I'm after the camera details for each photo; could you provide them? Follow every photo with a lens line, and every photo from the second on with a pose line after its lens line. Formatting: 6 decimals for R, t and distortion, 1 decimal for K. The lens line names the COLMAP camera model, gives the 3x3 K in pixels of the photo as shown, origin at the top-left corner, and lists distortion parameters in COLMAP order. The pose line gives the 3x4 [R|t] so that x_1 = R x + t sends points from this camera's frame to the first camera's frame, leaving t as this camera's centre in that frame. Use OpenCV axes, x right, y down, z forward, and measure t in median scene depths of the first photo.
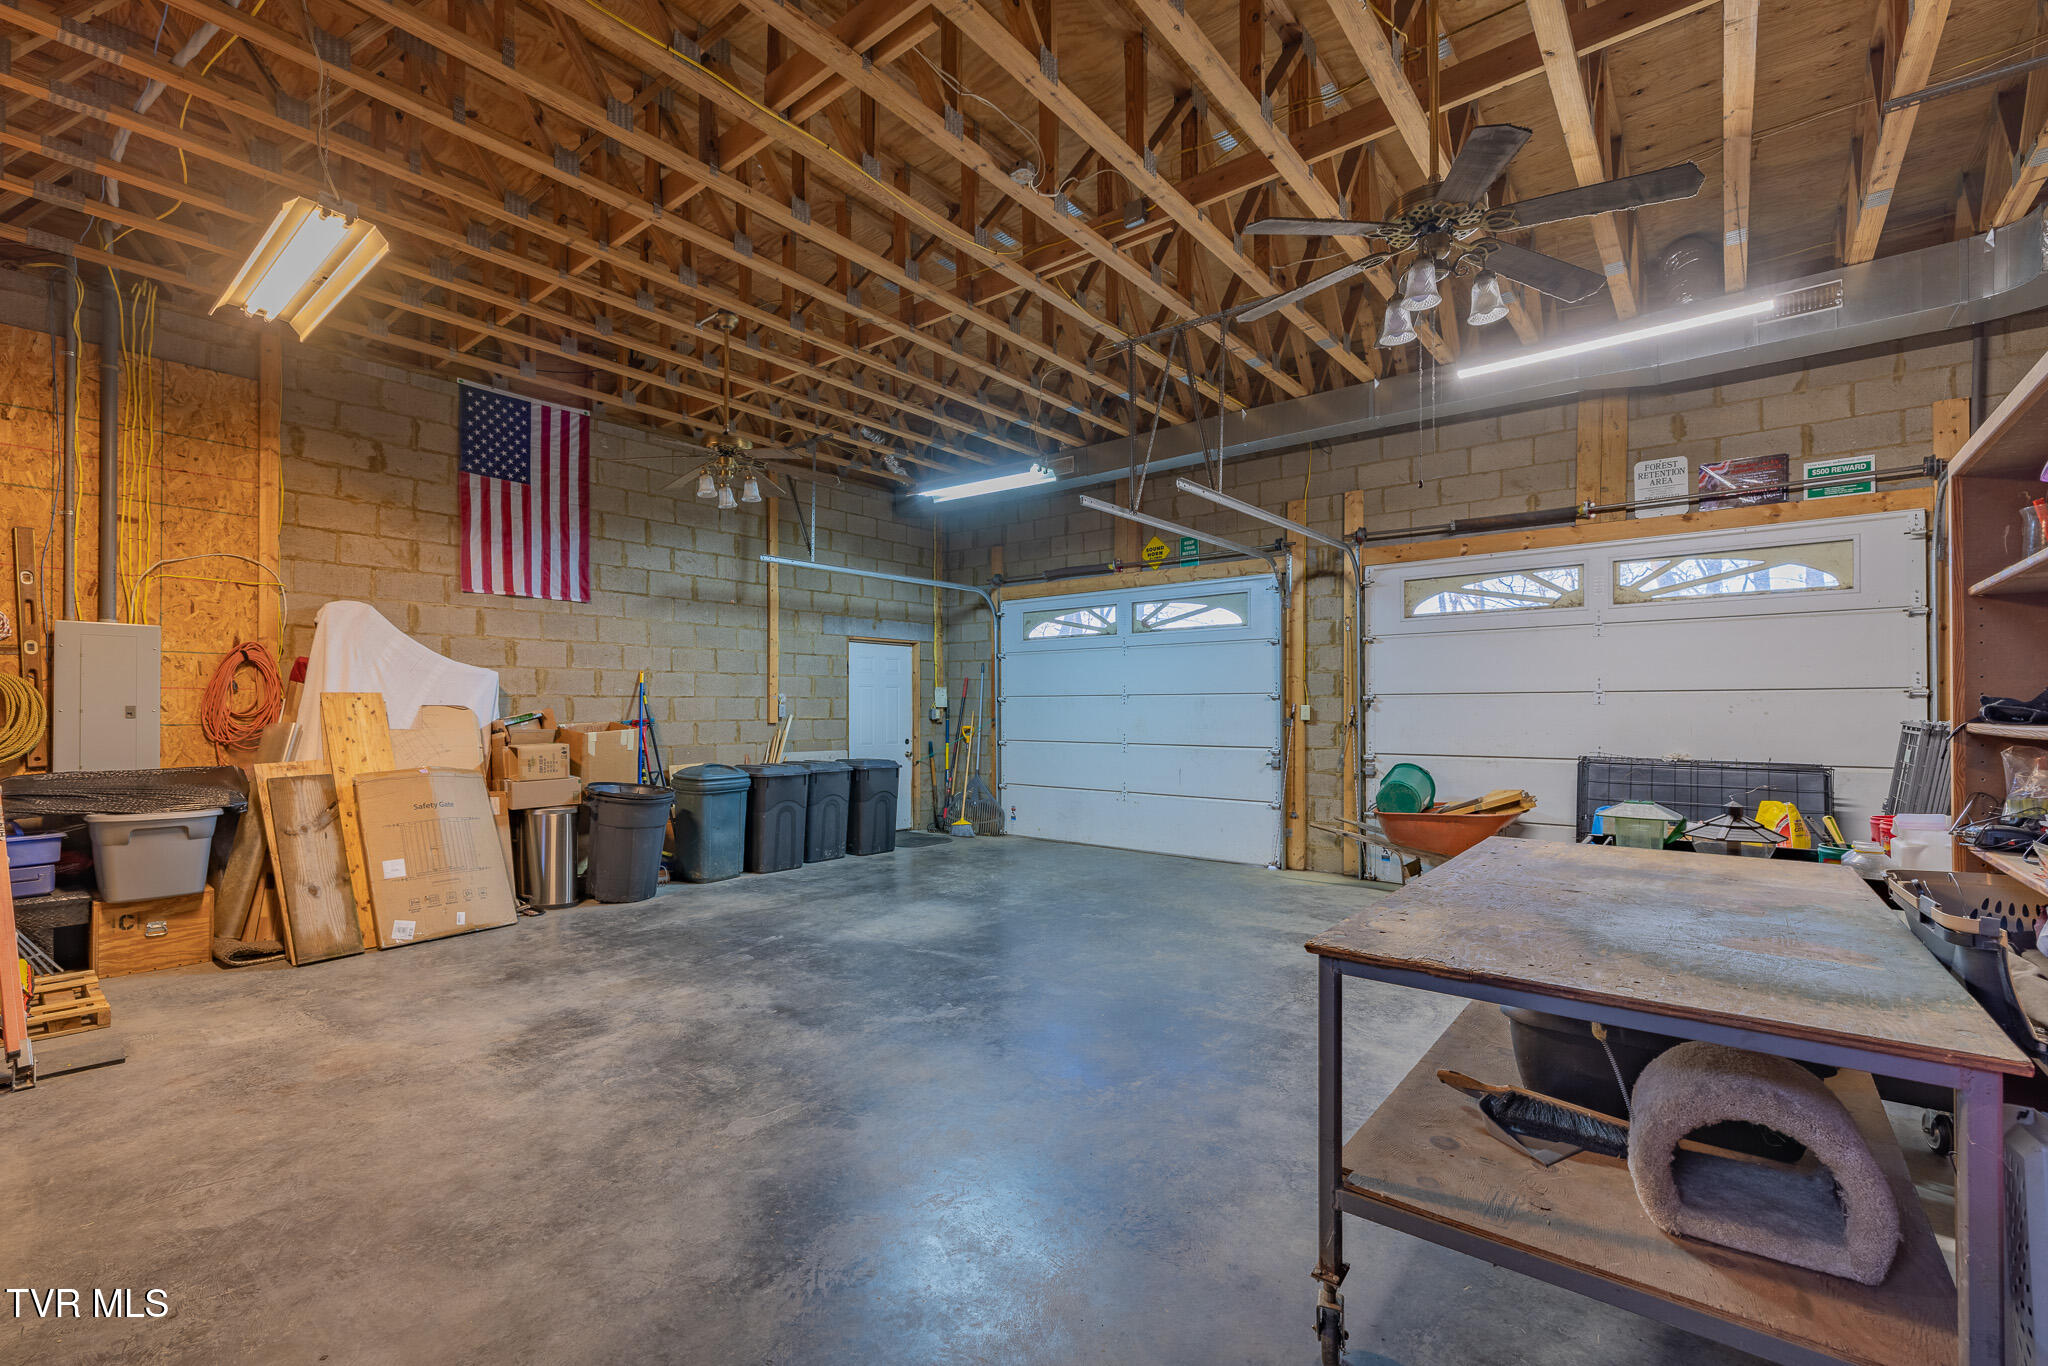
lens RADIAL K [[874.3, 0, 1027.3], [0, 874.3, 697.6], [0, 0, 1]] dist [0.001534, -0.000326]
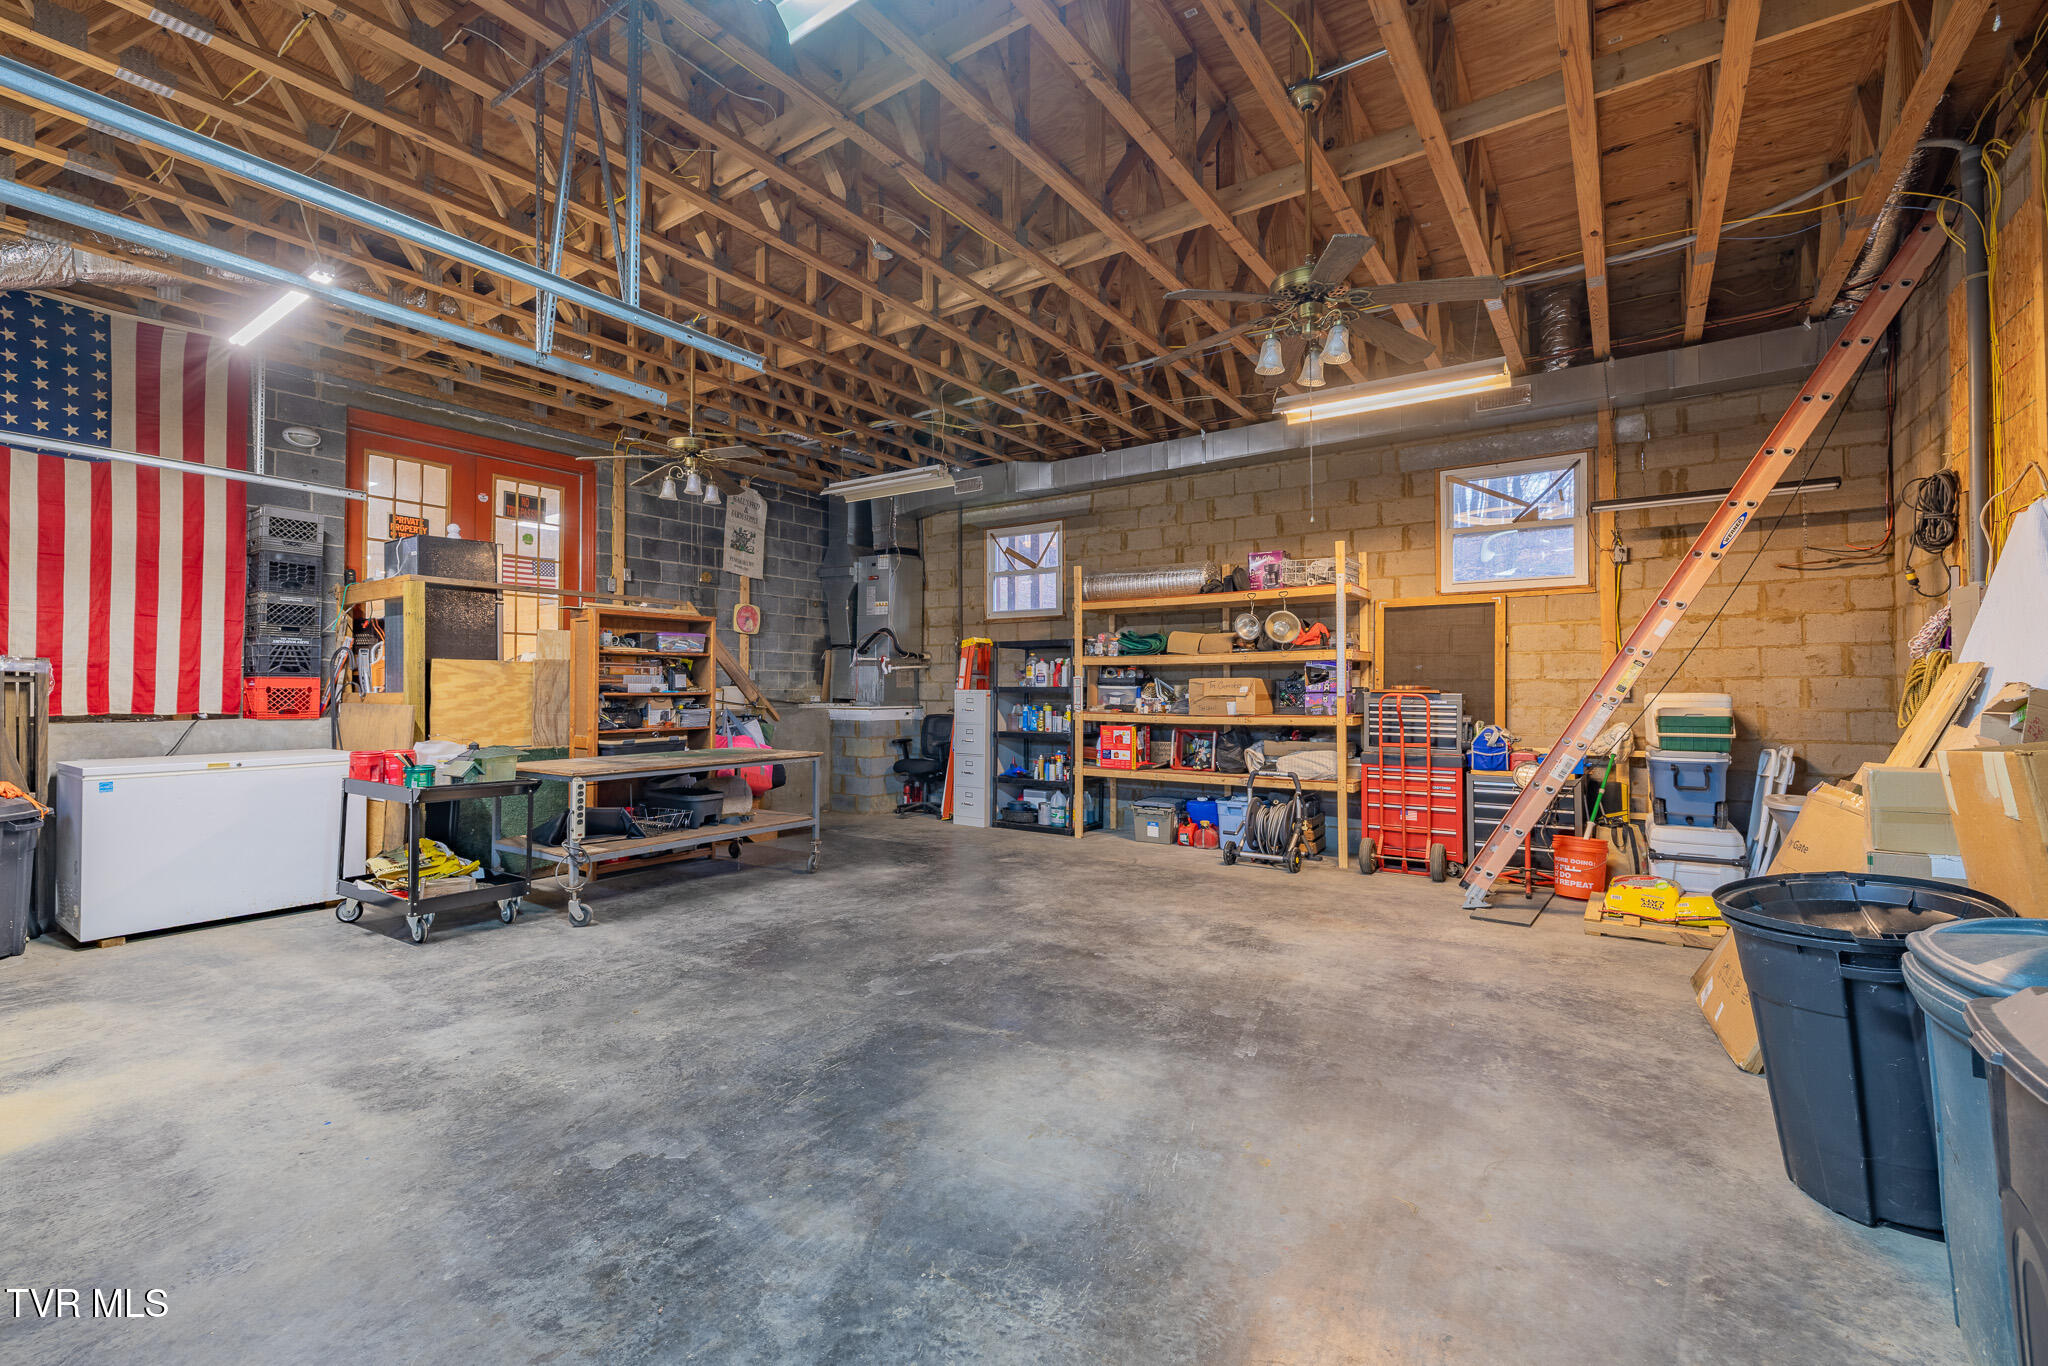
lens RADIAL K [[874.3, 0, 1021.6], [0, 874.3, 681.7], [0, 0, 1]] dist [0.001534, -0.000326]
pose [[-0.997097, -0.002129, -0.076116, -0.095739], [-0.000453, 0.999757, -0.022022, 0.025775], [0.076145, -0.021923, -0.996856, 1.964028]]
